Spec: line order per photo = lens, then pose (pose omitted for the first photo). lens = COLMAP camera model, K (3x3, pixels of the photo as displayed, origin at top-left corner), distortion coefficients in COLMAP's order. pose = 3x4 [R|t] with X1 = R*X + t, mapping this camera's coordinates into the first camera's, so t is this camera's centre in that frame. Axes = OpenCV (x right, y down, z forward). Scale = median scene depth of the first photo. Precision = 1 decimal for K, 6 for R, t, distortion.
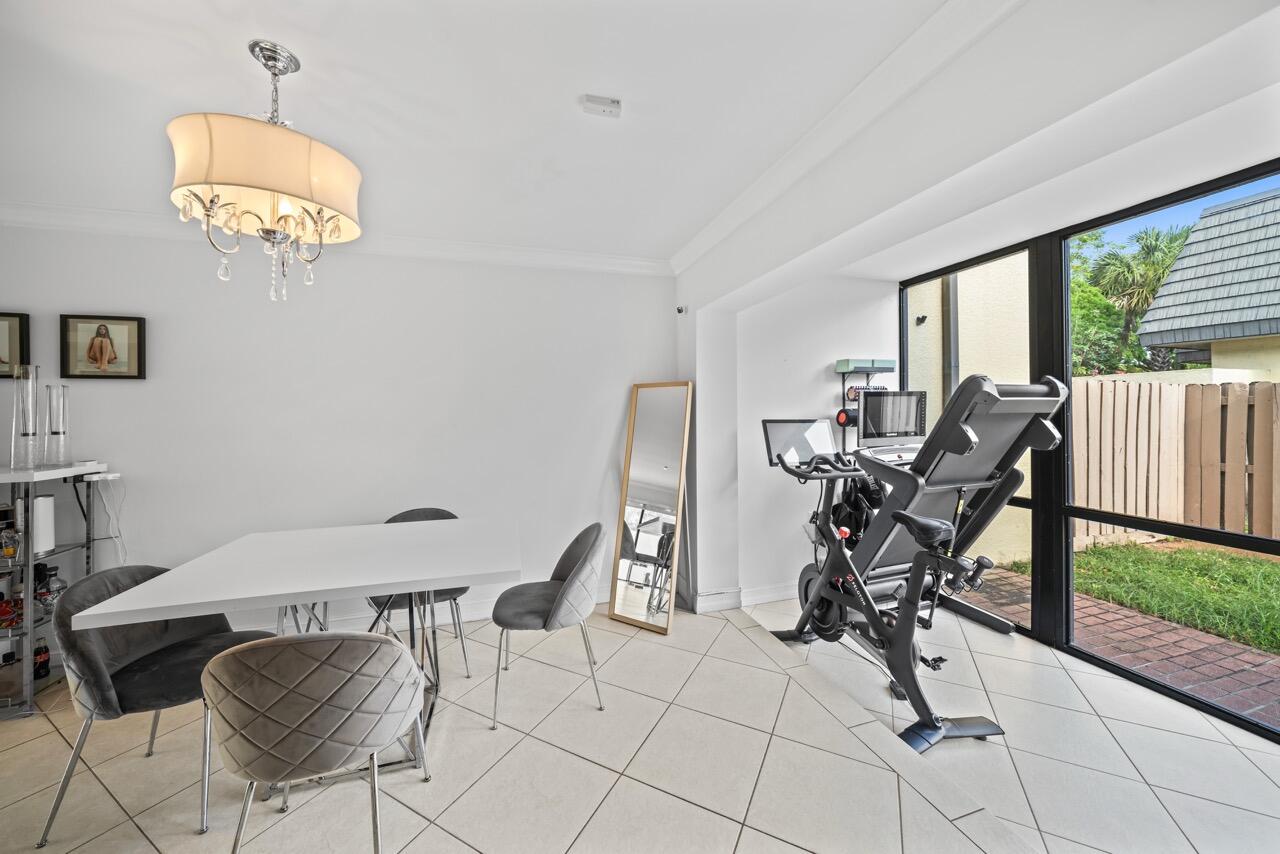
lens RADIAL K [[444.5, 0, 646.2], [0, 444.5, 414.0], [0, 0, 1]] dist [-0.000371, 0.000133]
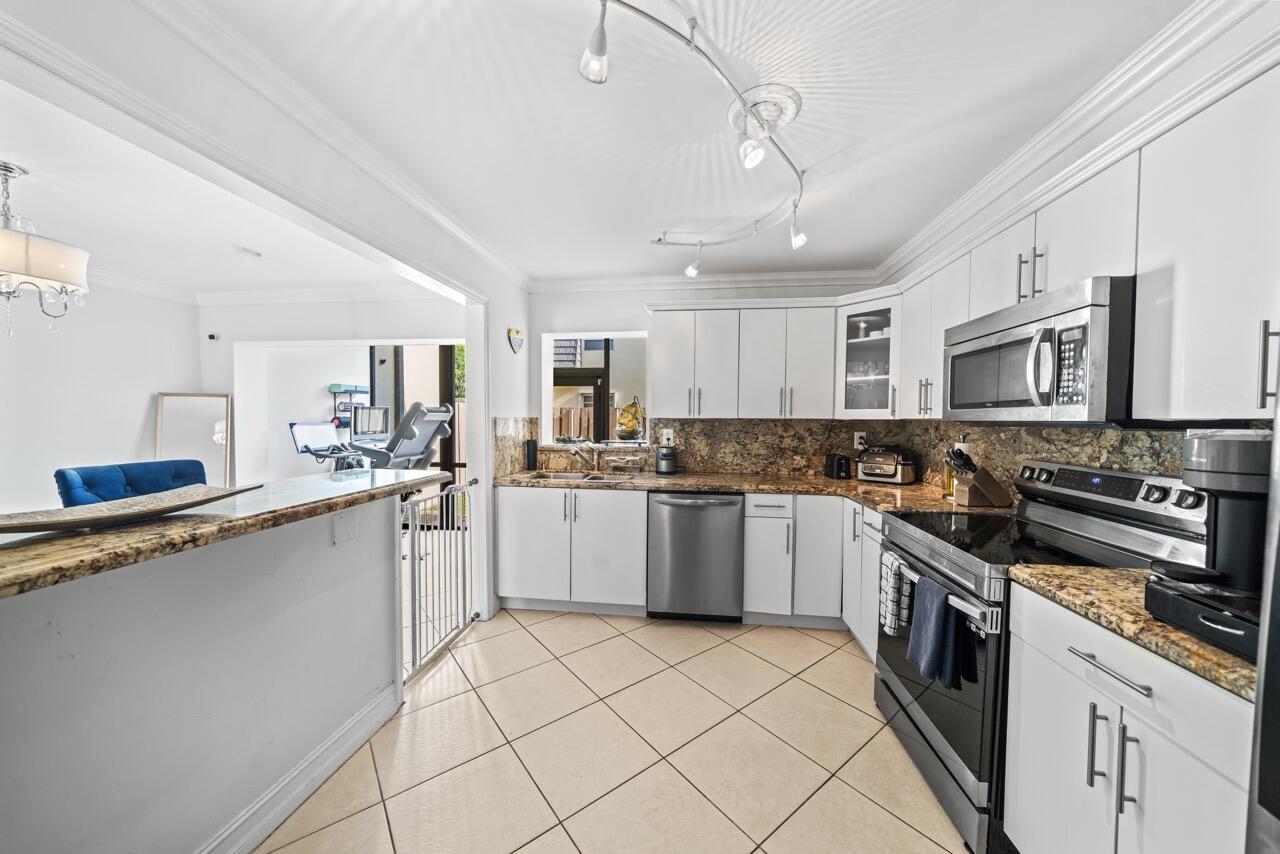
lens RADIAL K [[444.5, 0, 645.7], [0, 444.5, 426.2], [0, 0, 1]] dist [-0.000371, 0.000133]
pose [[0.406920, -0.003485, 0.913457, -0.610264], [-0.009470, 0.999923, 0.008034, -0.000674], [-0.913415, -0.011919, 0.406856, -0.693064]]
